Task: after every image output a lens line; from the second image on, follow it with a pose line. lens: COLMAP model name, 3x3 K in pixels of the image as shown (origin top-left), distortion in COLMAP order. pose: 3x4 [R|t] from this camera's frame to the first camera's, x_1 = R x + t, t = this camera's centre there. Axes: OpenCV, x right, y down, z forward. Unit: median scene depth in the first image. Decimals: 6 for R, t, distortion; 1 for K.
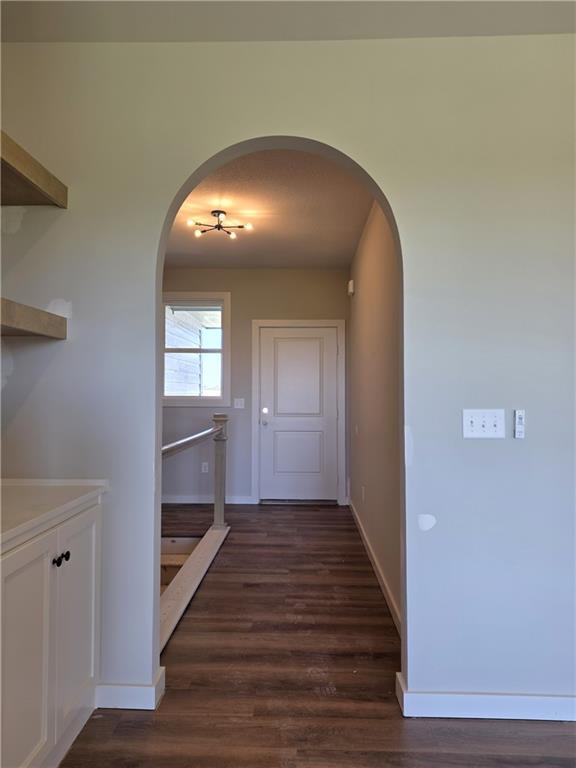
lens RADIAL K [[525.0, 0, 289.0], [0, 525.0, 377.4], [0, 0, 1]] dist [0.082707, -0.080524]
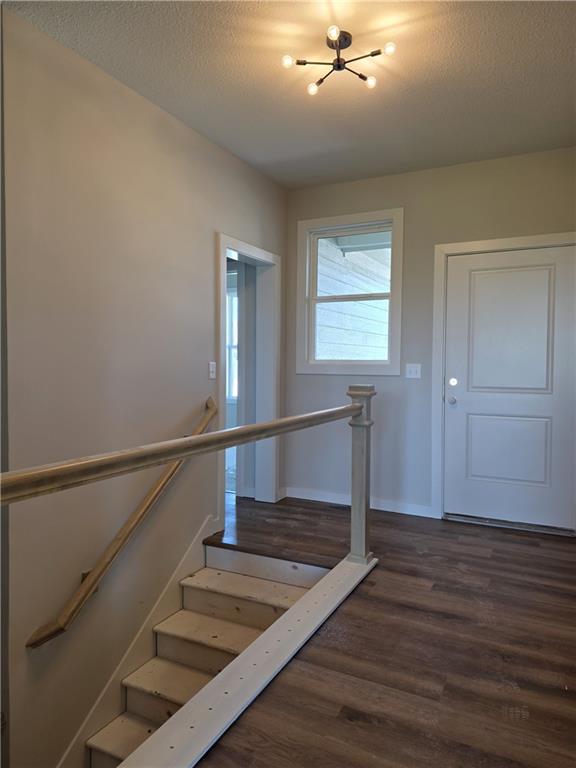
lens RADIAL K [[525.0, 0, 289.0], [0, 525.0, 377.4], [0, 0, 1]] dist [0.082707, -0.080524]
pose [[0.903940, 0.015502, -0.427379, 0.063363], [0.007825, 0.998576, 0.052772, 0.024293], [0.427588, -0.051047, 0.902531, 0.369067]]
